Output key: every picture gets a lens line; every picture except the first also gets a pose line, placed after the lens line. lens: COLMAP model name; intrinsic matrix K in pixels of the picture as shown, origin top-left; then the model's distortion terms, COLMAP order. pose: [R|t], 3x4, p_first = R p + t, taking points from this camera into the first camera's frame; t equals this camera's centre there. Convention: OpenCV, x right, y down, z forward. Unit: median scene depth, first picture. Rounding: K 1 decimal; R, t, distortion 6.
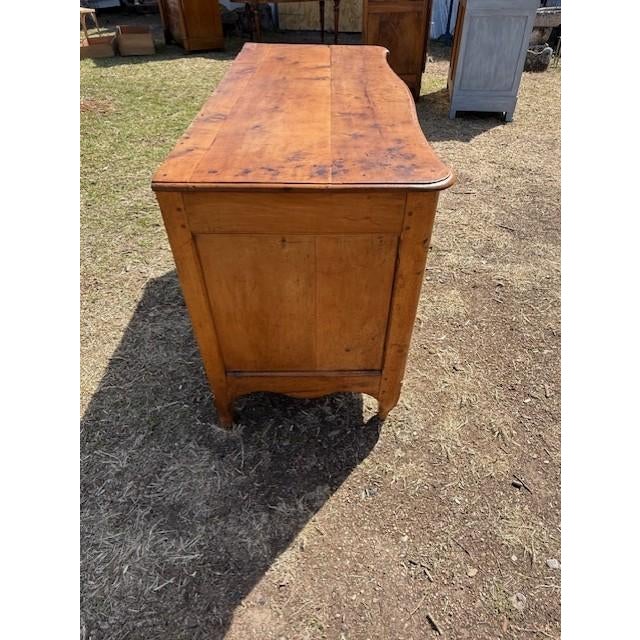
lens RADIAL K [[431.5, 0, 318.6], [0, 431.5, 320.2], [0, 0, 1]] dist [0.008943, 0.001568]
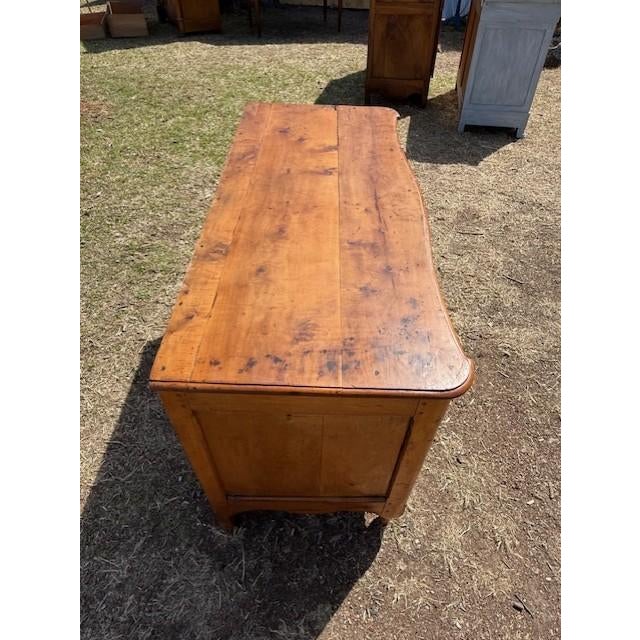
lens RADIAL K [[430.3, 0, 316.3], [0, 430.3, 318.8], [0, 0, 1]] dist [0.004640, 0.002029]
pose [[0.999901, 0.013753, 0.003134, -0.016574], [-0.013953, 0.996976, 0.076453, -0.285851], [-0.002073, -0.076489, 0.997068, 0.046095]]
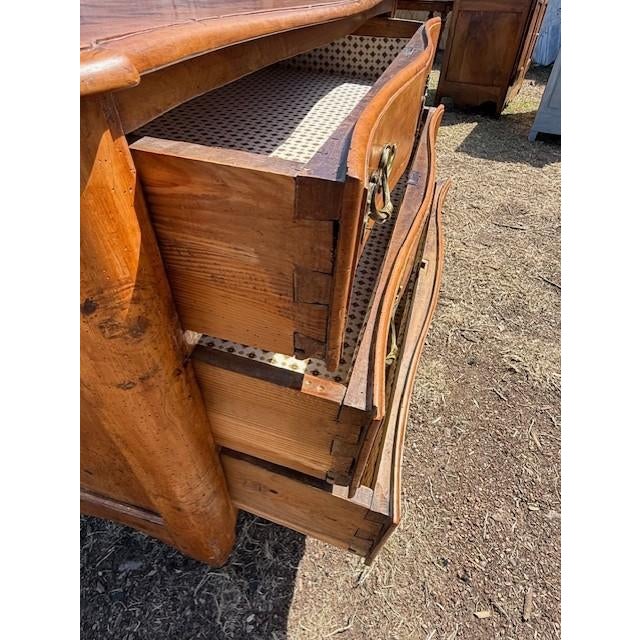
lens RADIAL K [[381.8, 0, 318.5], [0, 381.8, 315.1], [0, 0, 1]] dist [0.001535, 0.004108]
pose [[0.958730, 0.221217, -0.178607, 0.275314], [-0.221341, 0.975002, 0.019487, -0.134193], [0.178453, 0.020851, 0.983728, 0.462657]]
